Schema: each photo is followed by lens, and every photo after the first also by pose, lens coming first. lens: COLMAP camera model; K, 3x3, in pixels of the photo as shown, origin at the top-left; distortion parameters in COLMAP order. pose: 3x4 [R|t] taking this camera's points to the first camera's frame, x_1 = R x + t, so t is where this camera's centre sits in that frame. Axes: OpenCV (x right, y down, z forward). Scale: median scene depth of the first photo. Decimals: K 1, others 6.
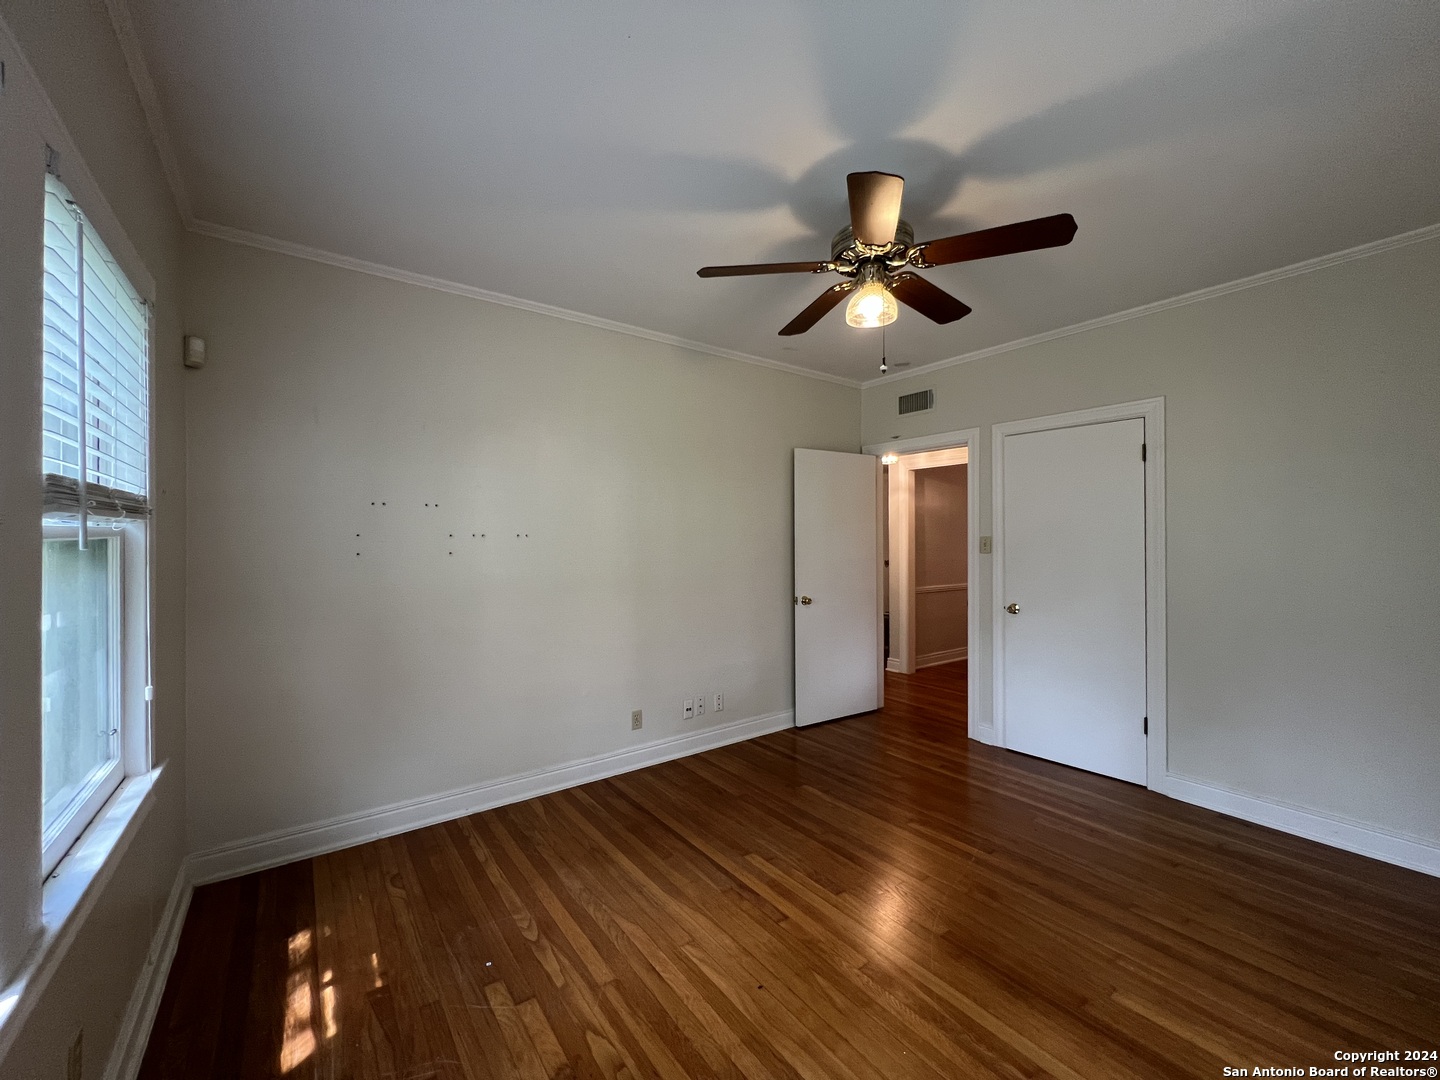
lens RADIAL K [[578.0, 0, 717.8], [0, 578.0, 536.8], [0, 0, 1]] dist [-0.001191, 0.000187]
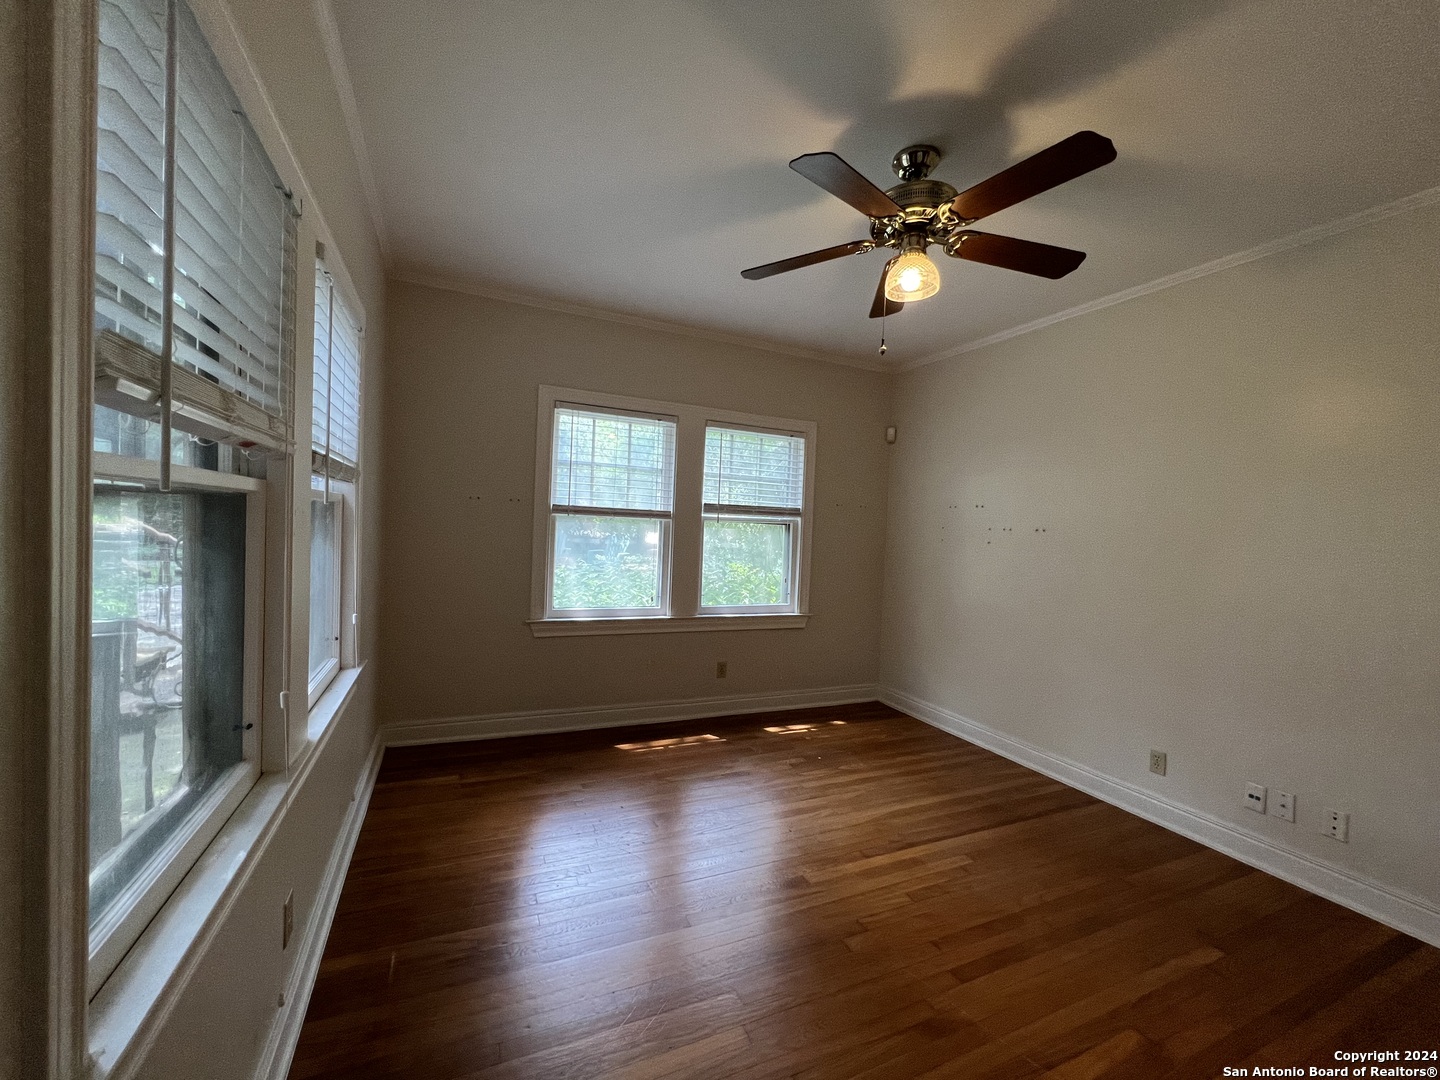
lens RADIAL K [[578.0, 0, 717.8], [0, 578.0, 536.8], [0, 0, 1]] dist [-0.001191, 0.000187]
pose [[-0.207739, 0.009959, -0.978134, 1.089479], [-0.041796, 0.998945, 0.019047, 0.017921], [0.977291, 0.044839, -0.207104, 0.780500]]
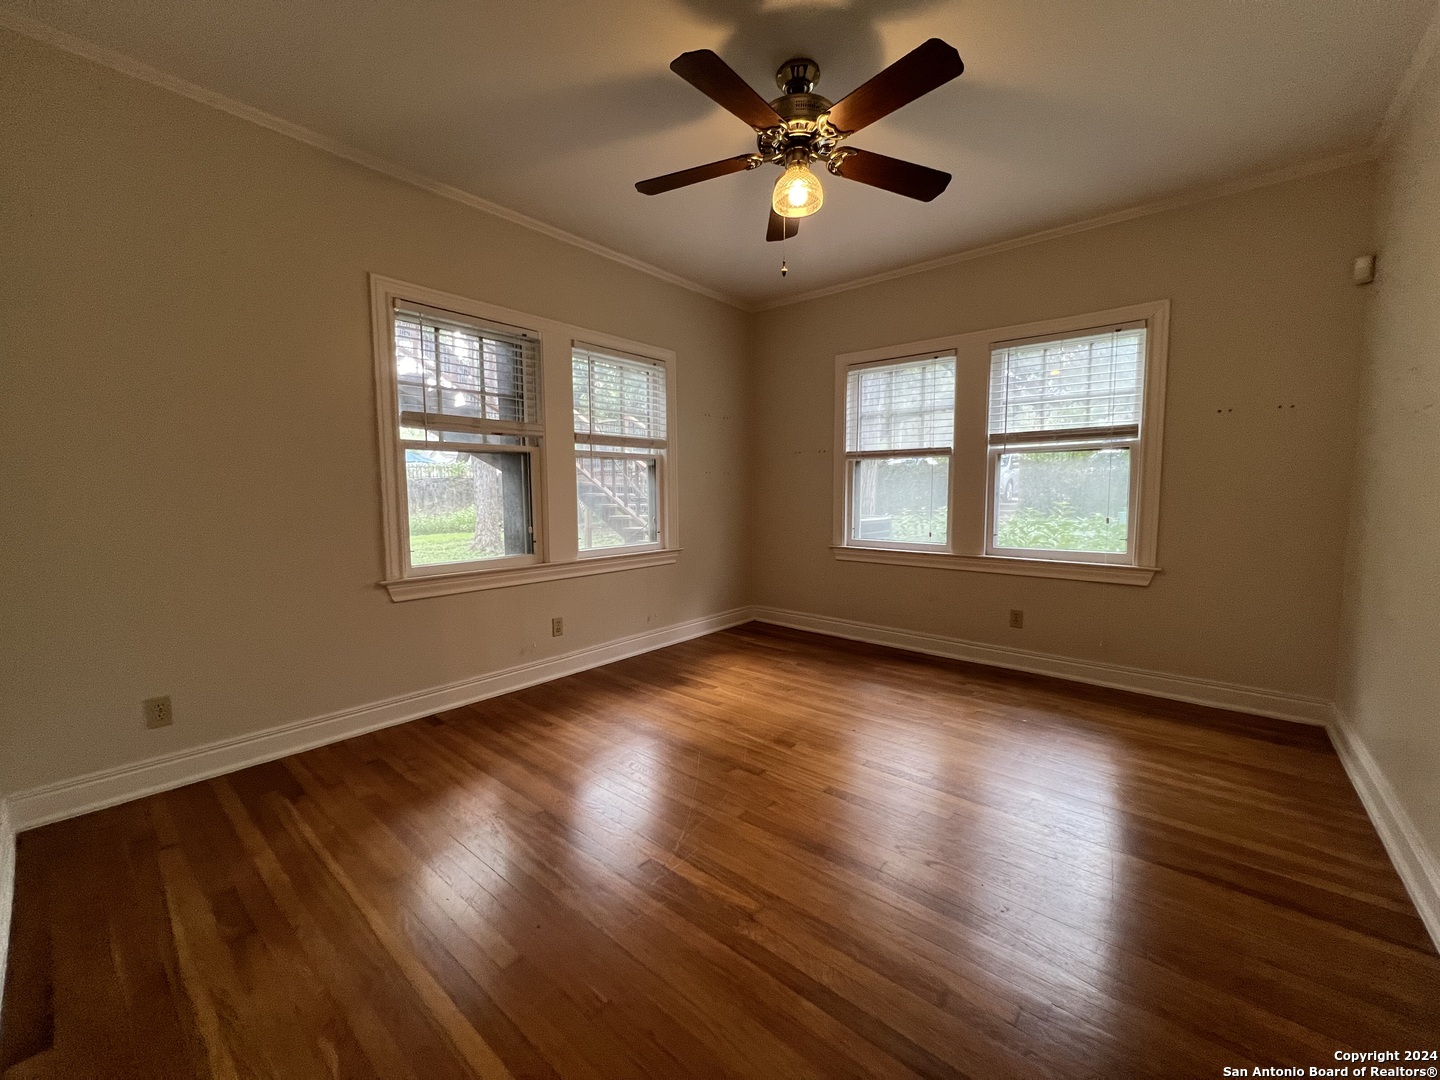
lens RADIAL K [[575.1, 0, 720.0], [0, 575.1, 540.0], [0, 0, 1]] dist [-0.001057, -0.000017]
pose [[-0.972114, 0.024984, -0.233173, 0.552647], [0.005155, 0.996345, 0.085264, 0.098067], [0.234451, 0.081685, -0.968690, 1.700989]]
